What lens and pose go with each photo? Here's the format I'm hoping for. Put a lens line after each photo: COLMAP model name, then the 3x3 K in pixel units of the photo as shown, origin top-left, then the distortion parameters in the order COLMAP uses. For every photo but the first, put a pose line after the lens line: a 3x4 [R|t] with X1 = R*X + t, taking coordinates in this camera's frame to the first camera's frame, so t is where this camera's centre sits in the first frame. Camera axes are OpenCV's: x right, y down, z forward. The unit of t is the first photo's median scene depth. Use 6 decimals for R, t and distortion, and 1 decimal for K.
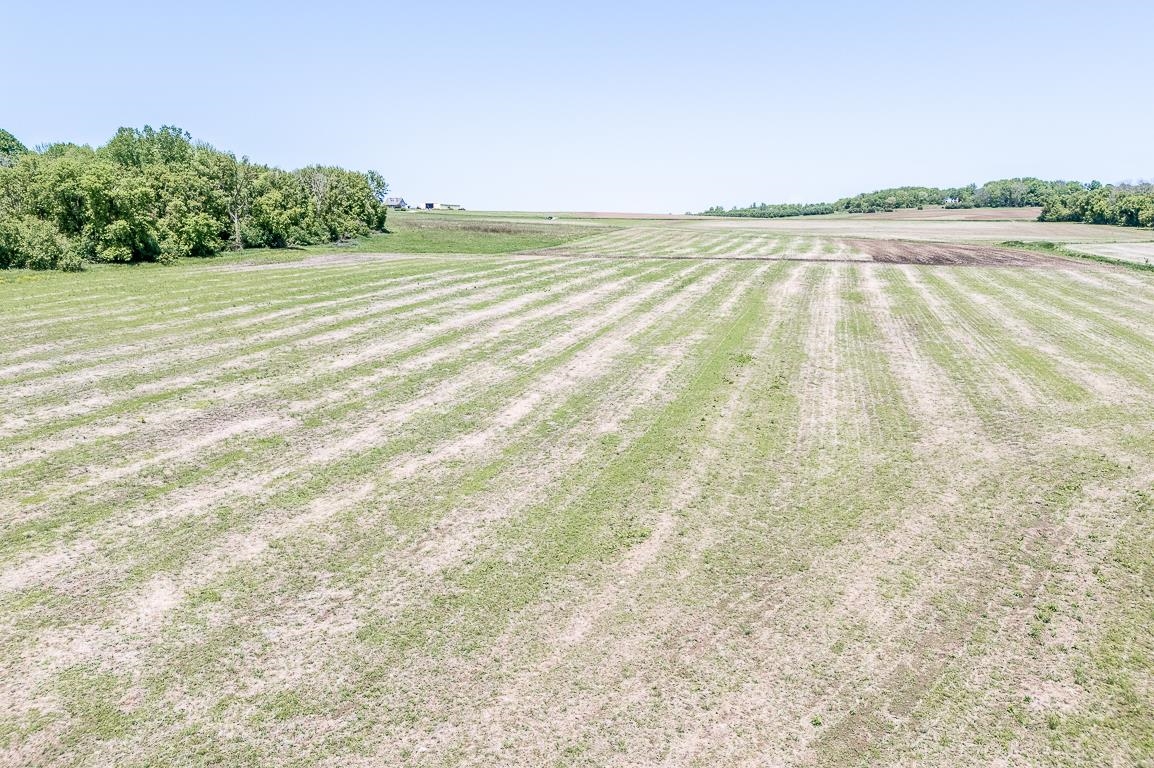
lens RADIAL K [[881.3, 0, 579.1], [0, 881.3, 382.2], [0, 0, 1]] dist [0.041372, -0.045788]
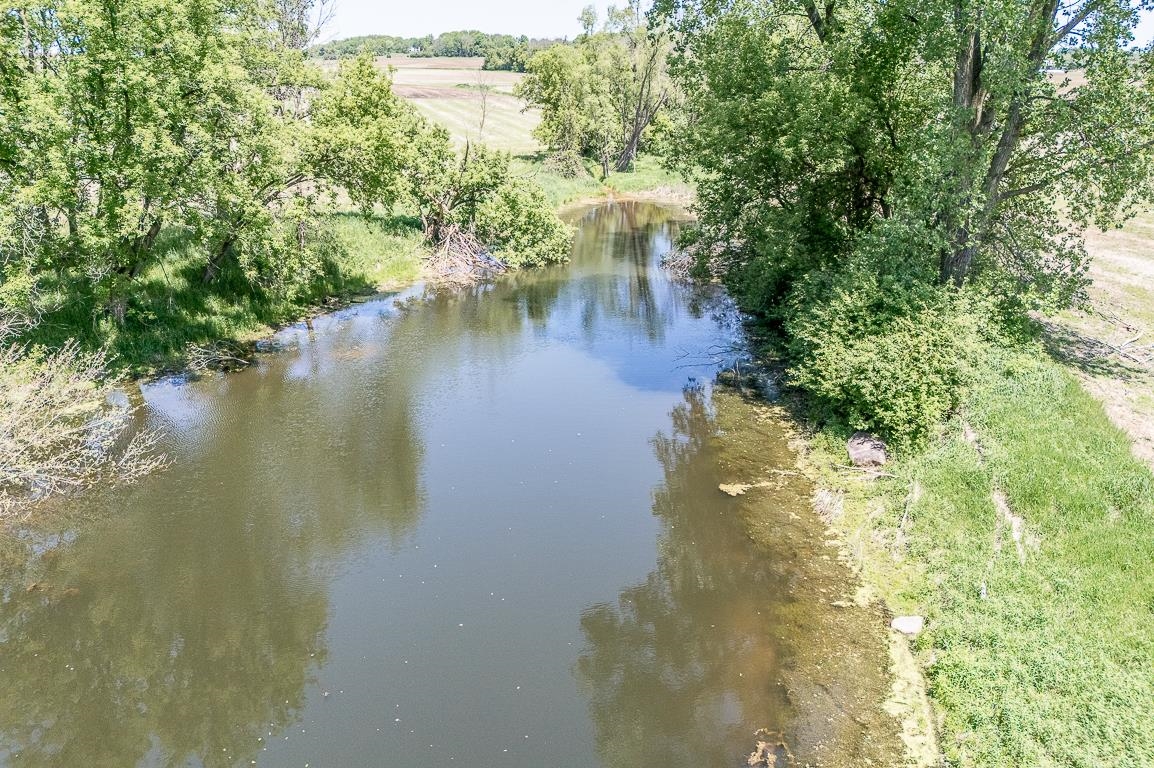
lens RADIAL K [[881.3, 0, 576.6], [0, 881.3, 382.0], [0, 0, 1]] dist [0.041372, -0.045788]
pose [[0.846119, -0.171865, 0.504524, -0.073116], [0.089075, 0.978870, 0.184065, 0.030369], [-0.525498, -0.110800, 0.843549, -0.163606]]
